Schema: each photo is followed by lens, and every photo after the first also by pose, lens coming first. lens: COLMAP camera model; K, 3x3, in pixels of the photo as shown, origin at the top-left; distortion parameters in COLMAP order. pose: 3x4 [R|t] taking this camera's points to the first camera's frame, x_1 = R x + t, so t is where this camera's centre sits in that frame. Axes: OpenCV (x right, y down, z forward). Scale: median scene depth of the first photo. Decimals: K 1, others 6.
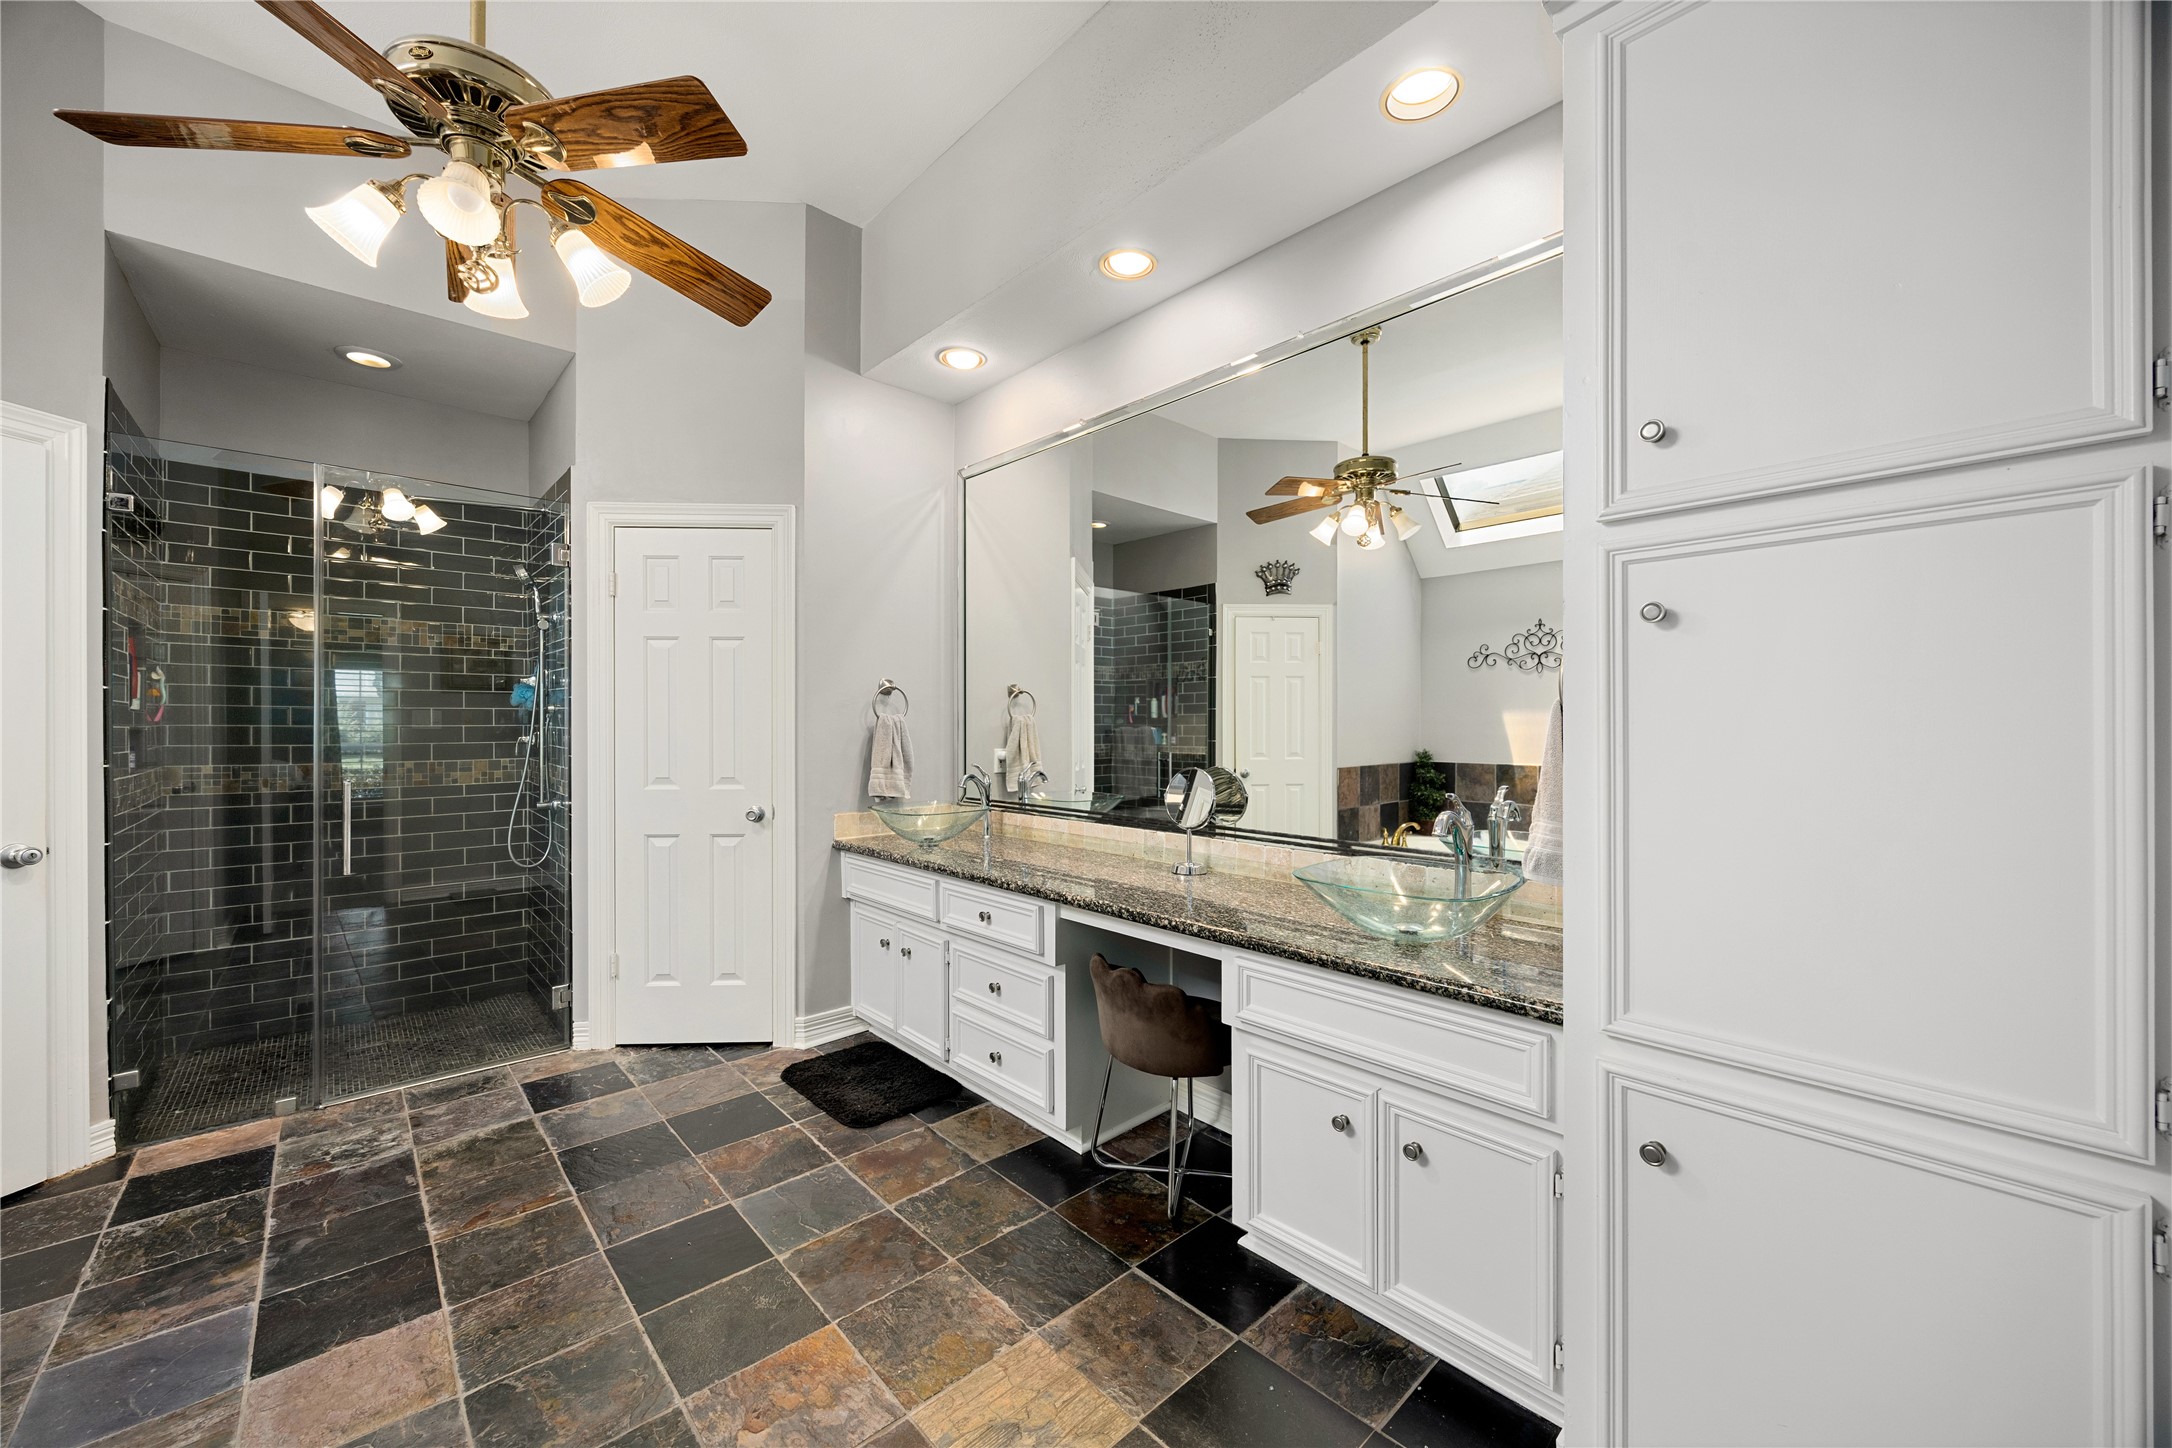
lens RADIAL K [[821.7, 0, 1081.7], [0, 821.7, 723.7], [0, 0, 1]] dist [-0.001992, -0.000662]
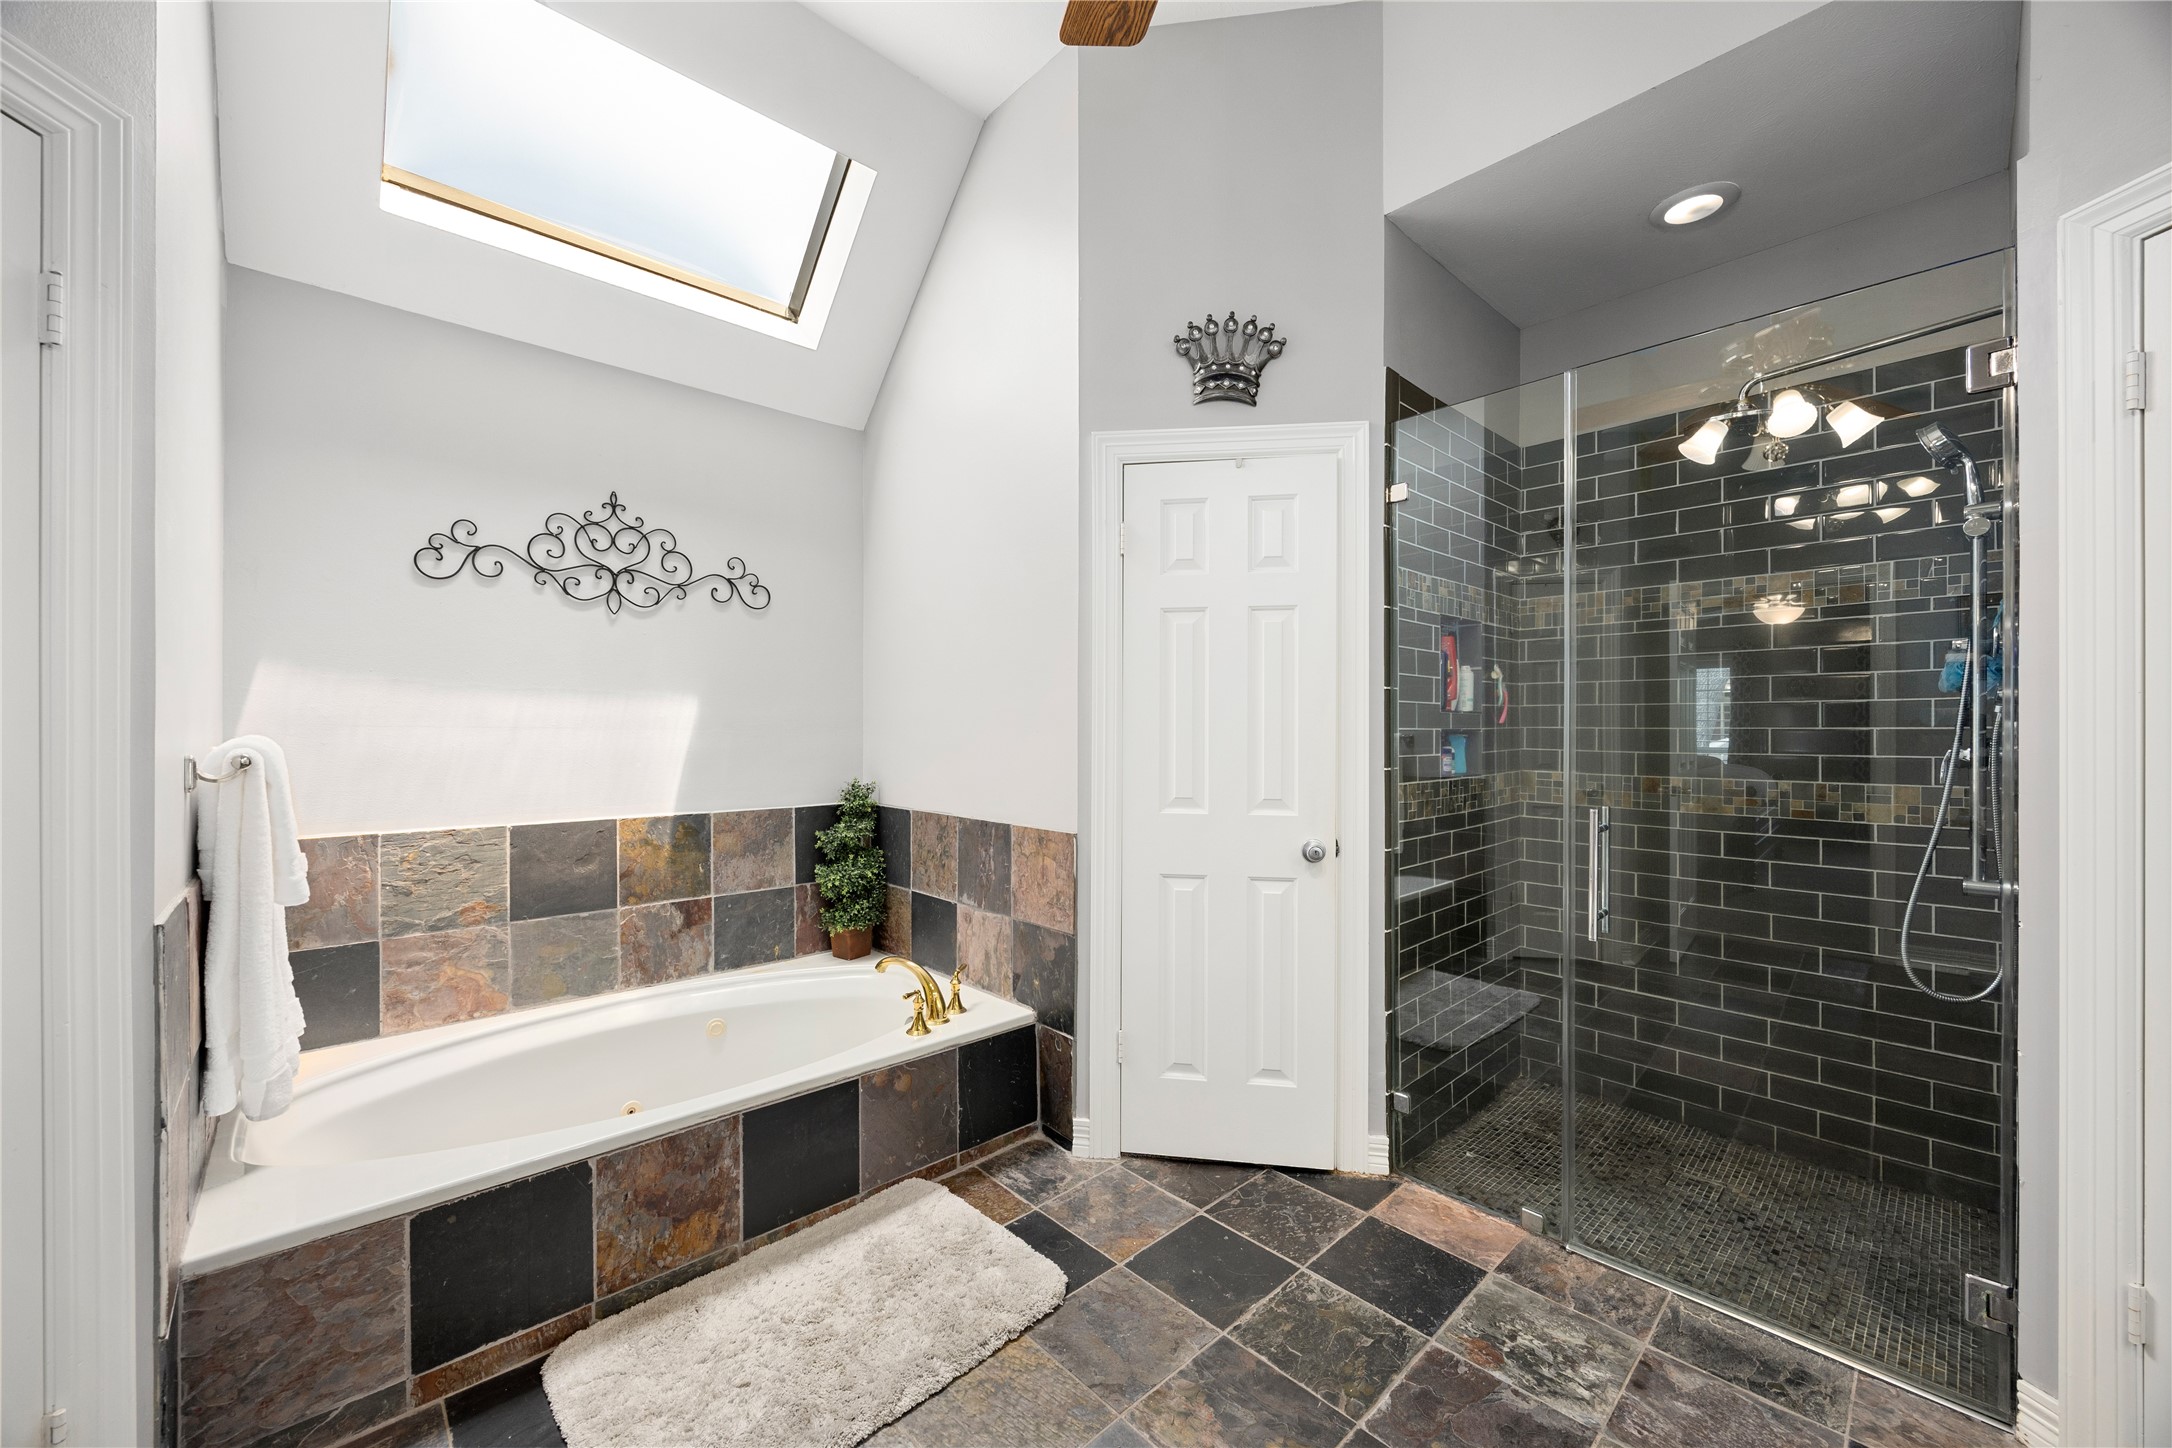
lens RADIAL K [[821.7, 0, 1080.6], [0, 821.7, 728.1], [0, 0, 1]] dist [-0.001992, -0.000662]
pose [[0.004339, 0.000990, -0.999990, -0.210363], [0.000455, 0.999999, 0.000992, 0.002247], [0.999990, -0.000460, 0.004339, 0.596678]]
